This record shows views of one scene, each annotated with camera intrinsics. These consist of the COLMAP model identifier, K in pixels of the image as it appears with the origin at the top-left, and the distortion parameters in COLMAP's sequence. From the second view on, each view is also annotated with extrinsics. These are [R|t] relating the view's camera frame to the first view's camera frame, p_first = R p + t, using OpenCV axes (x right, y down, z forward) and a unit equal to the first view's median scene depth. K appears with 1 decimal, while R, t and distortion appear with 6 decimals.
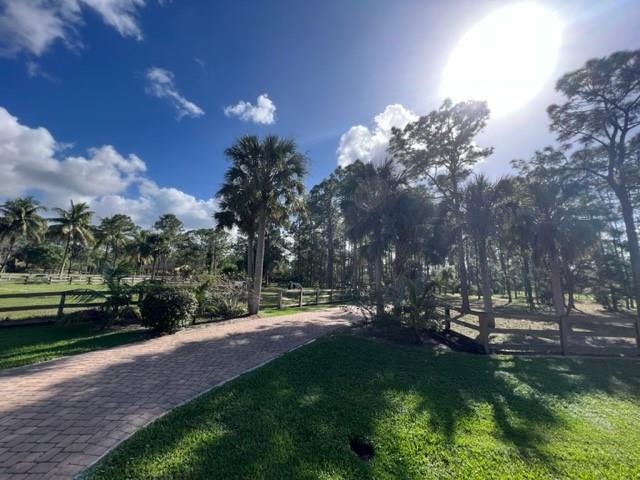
lens RADIAL K [[264.1, 0, 320.0], [0, 264.1, 240.0], [0, 0, 1]] dist [-0.000874, -0.000519]
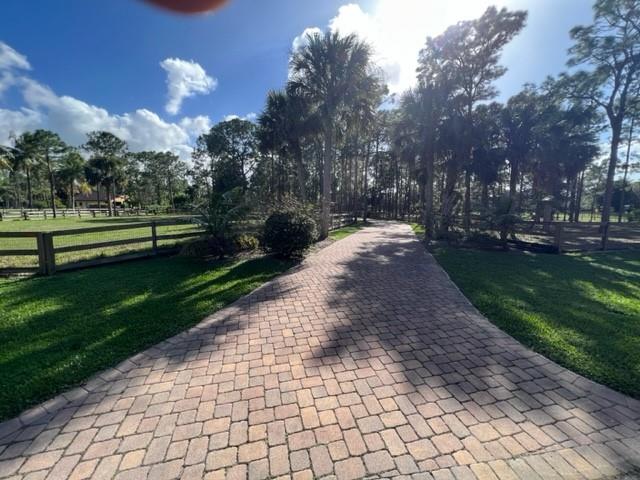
lens RADIAL K [[264.1, 0, 320.0], [0, 264.1, 240.0], [0, 0, 1]] dist [-0.000874, -0.000519]
pose [[0.976693, -0.059270, 0.206294, -0.140820], [0.001278, 0.962708, 0.270541, 0.004781], [-0.214636, -0.263972, 0.940346, 0.013231]]
